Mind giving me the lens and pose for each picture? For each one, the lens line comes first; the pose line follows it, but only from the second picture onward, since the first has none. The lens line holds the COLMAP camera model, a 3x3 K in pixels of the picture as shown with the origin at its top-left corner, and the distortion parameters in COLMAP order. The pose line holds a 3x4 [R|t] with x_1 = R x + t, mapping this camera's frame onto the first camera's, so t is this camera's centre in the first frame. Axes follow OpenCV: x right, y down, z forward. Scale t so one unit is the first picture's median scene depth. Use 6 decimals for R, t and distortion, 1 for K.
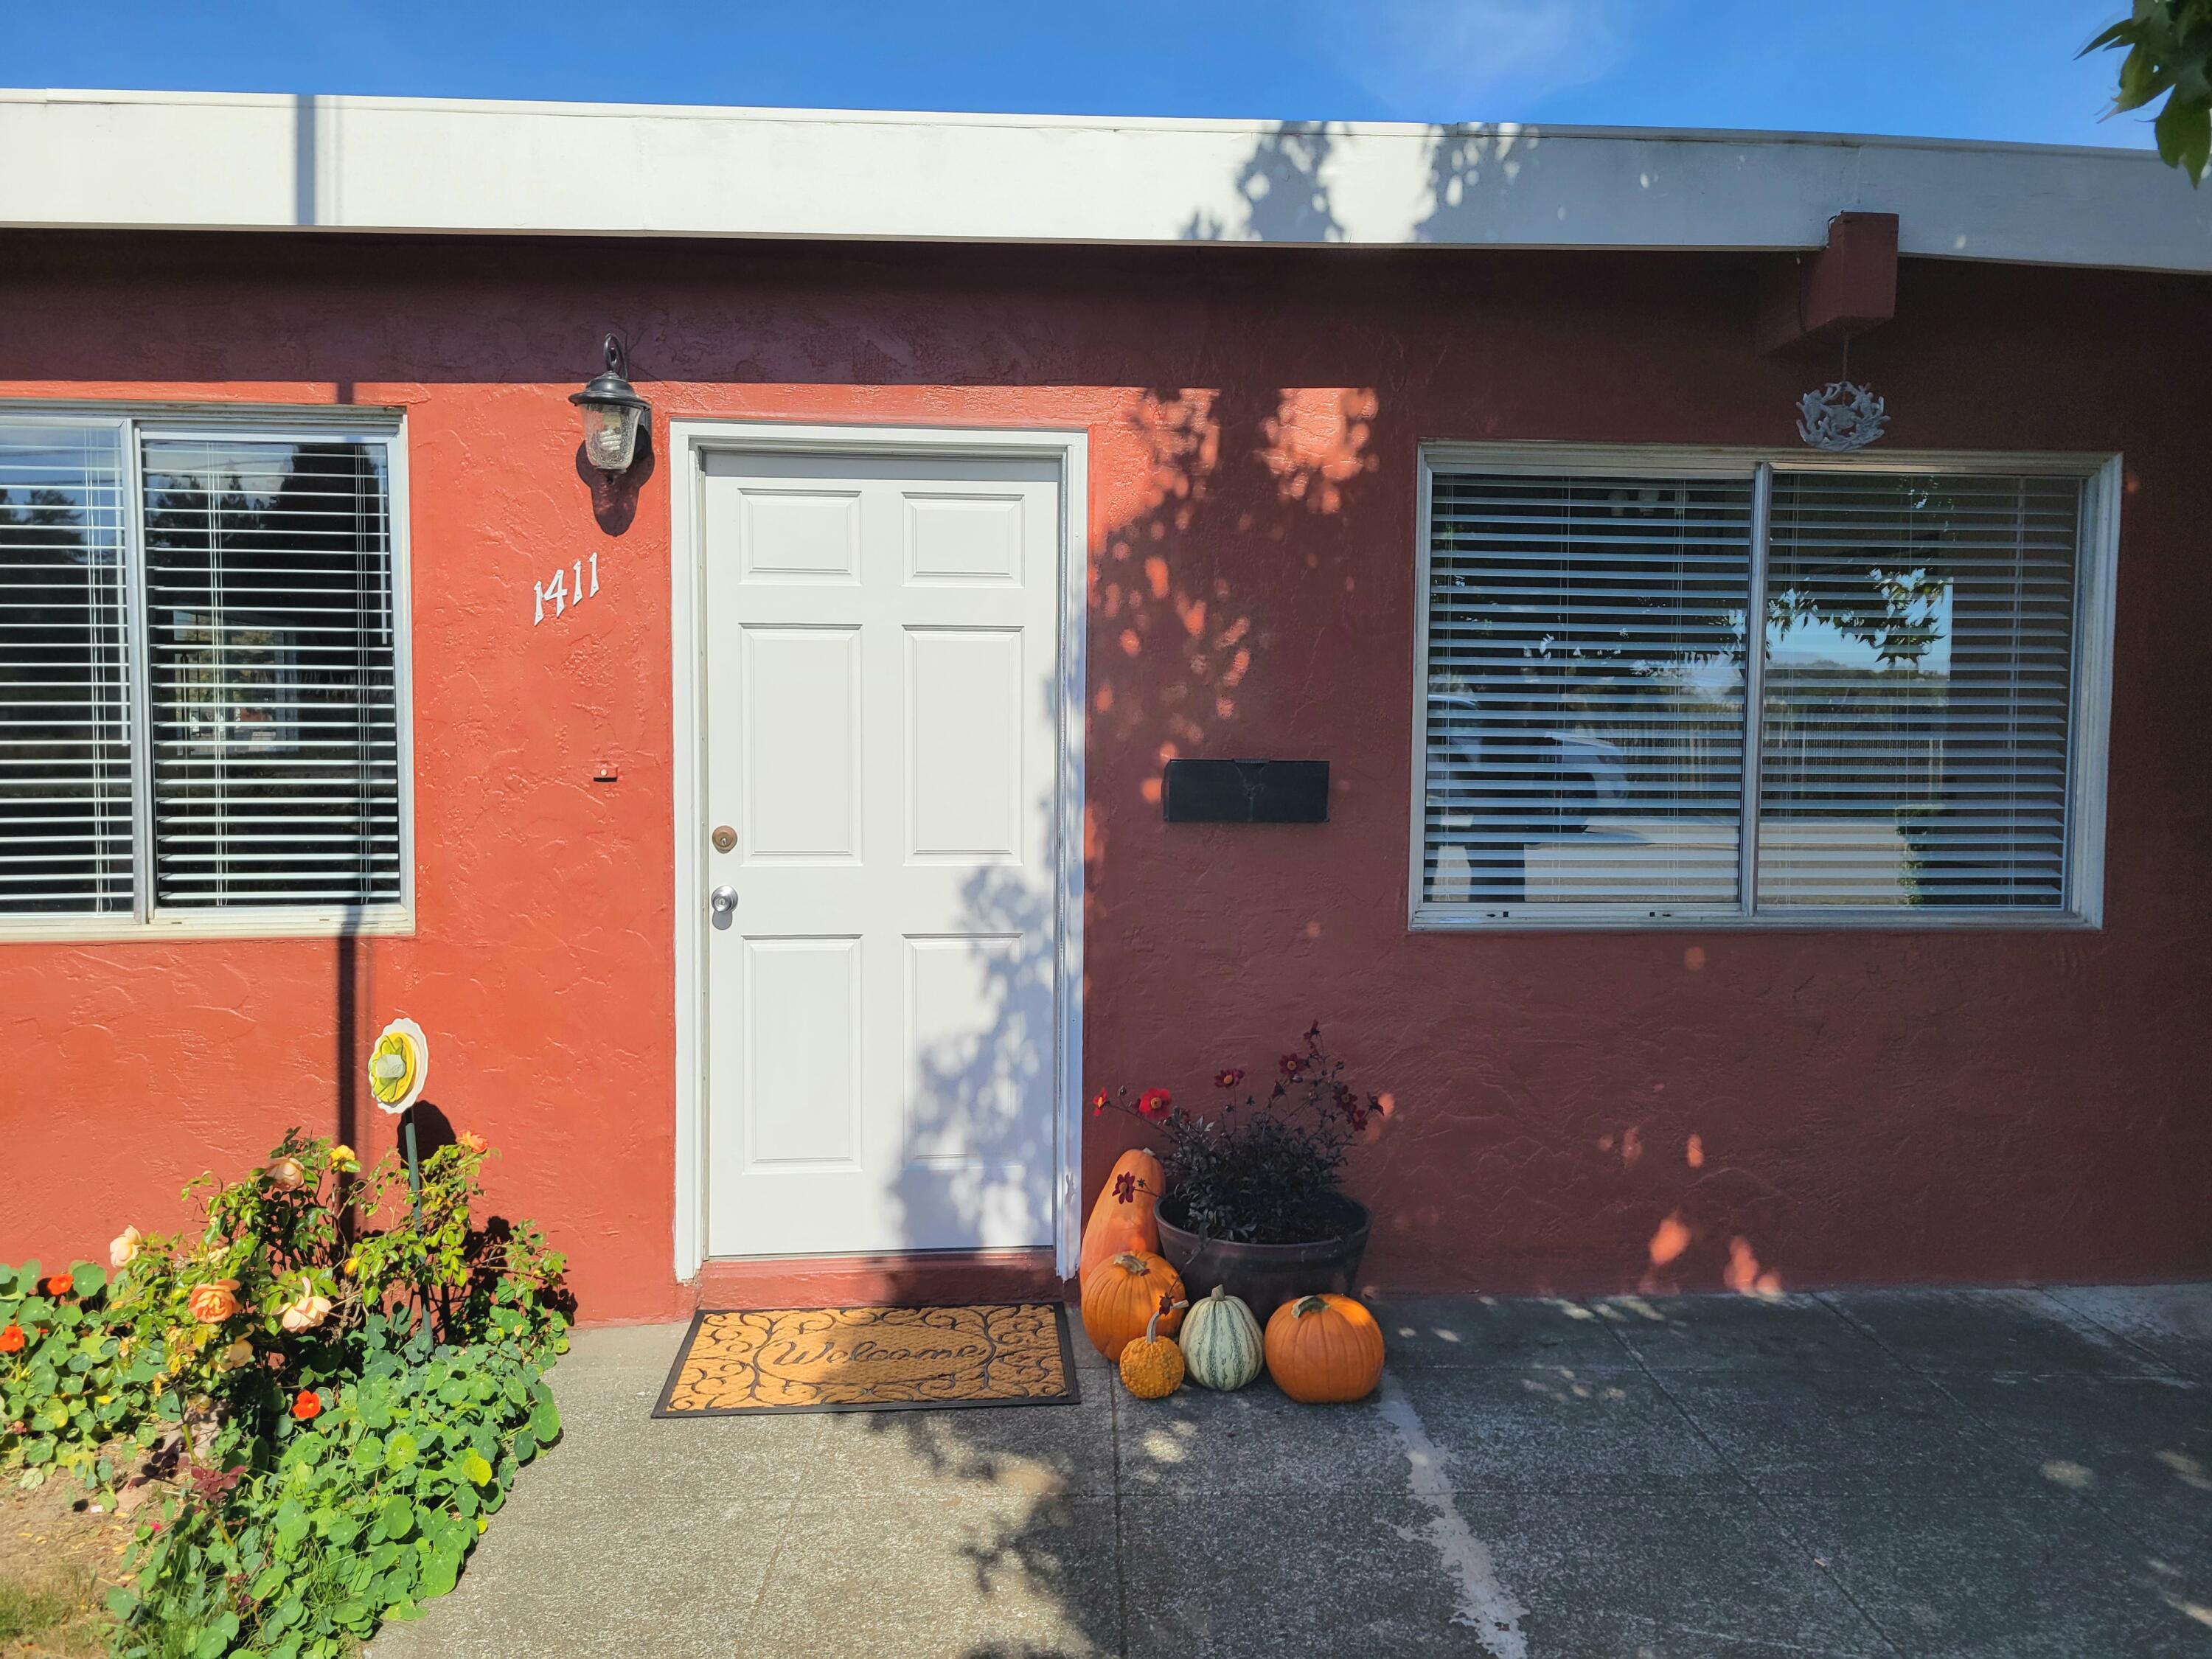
lens RADIAL K [[1662.9, 0, 1106.0], [0, 1662.9, 829.5], [0, 0, 1]] dist [0.030001, -0.002574]
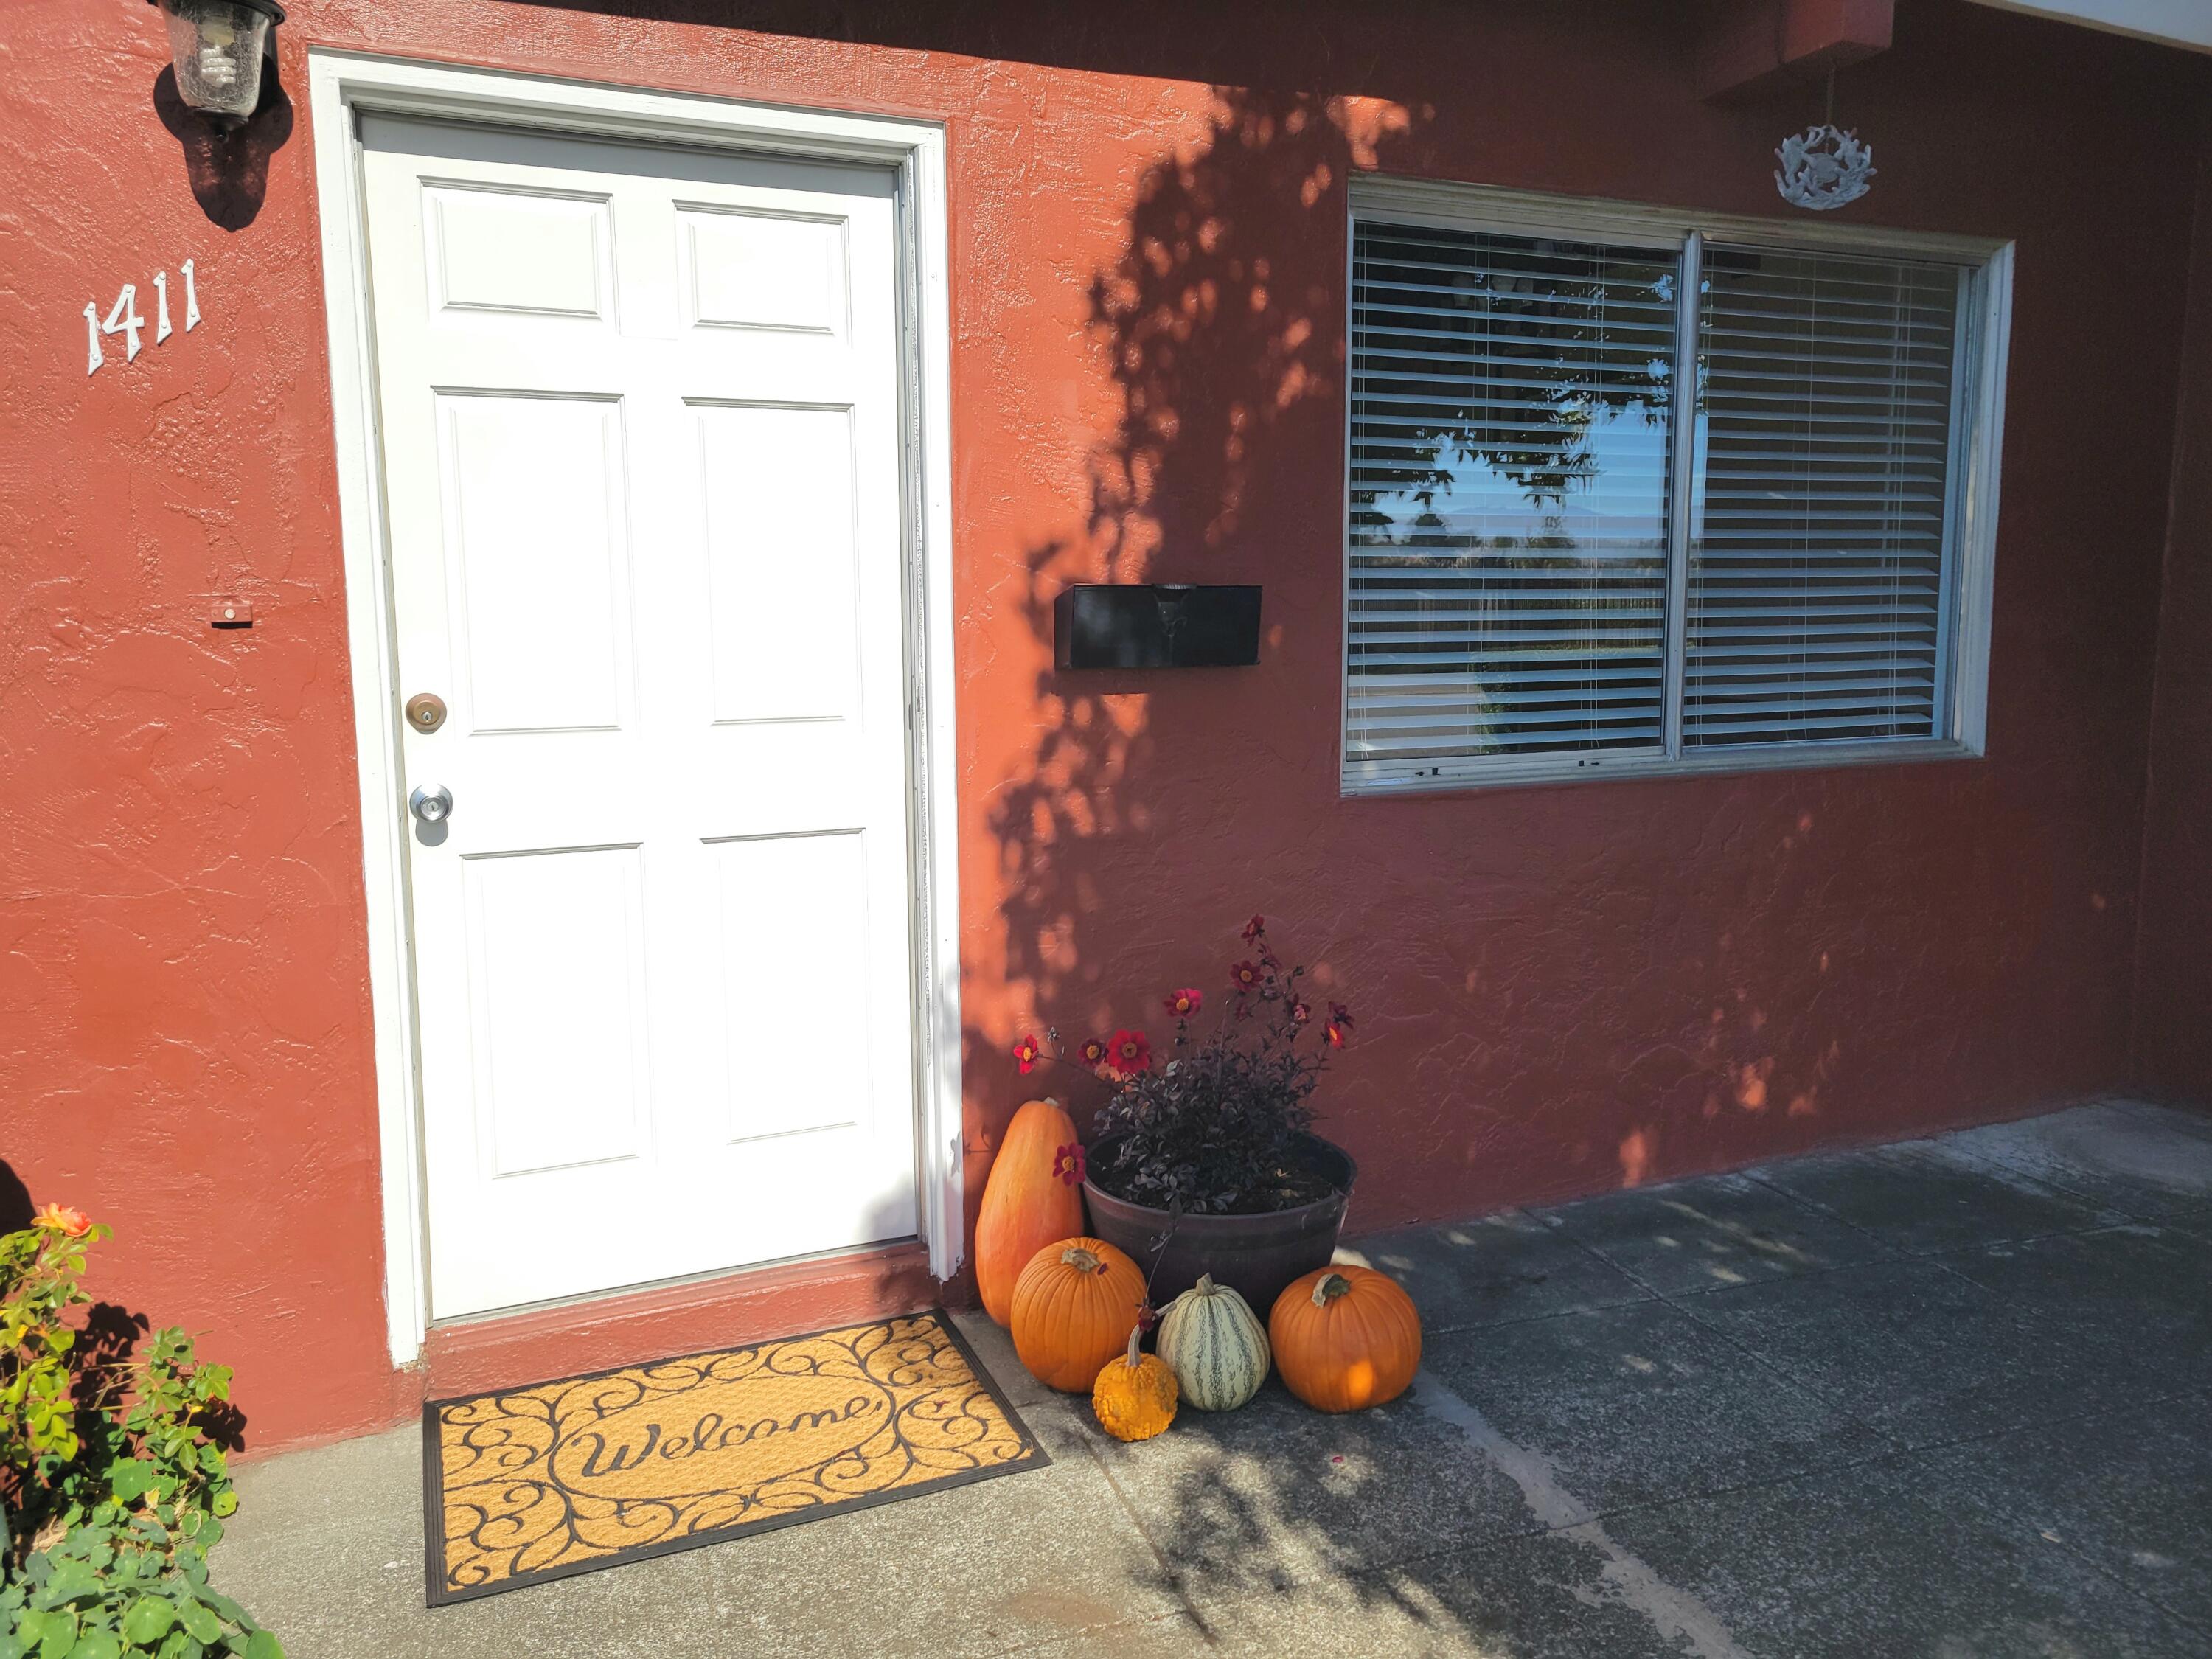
lens RADIAL K [[1659.7, 0, 1126.4], [0, 1659.7, 803.8], [0, 0, 1]] dist [0.057415, -0.052172]
pose [[0.949705, -0.052698, 0.308680, -0.178146], [0.032691, 0.997037, 0.069635, 0.004642], [-0.311435, -0.056042, 0.948613, 0.281674]]
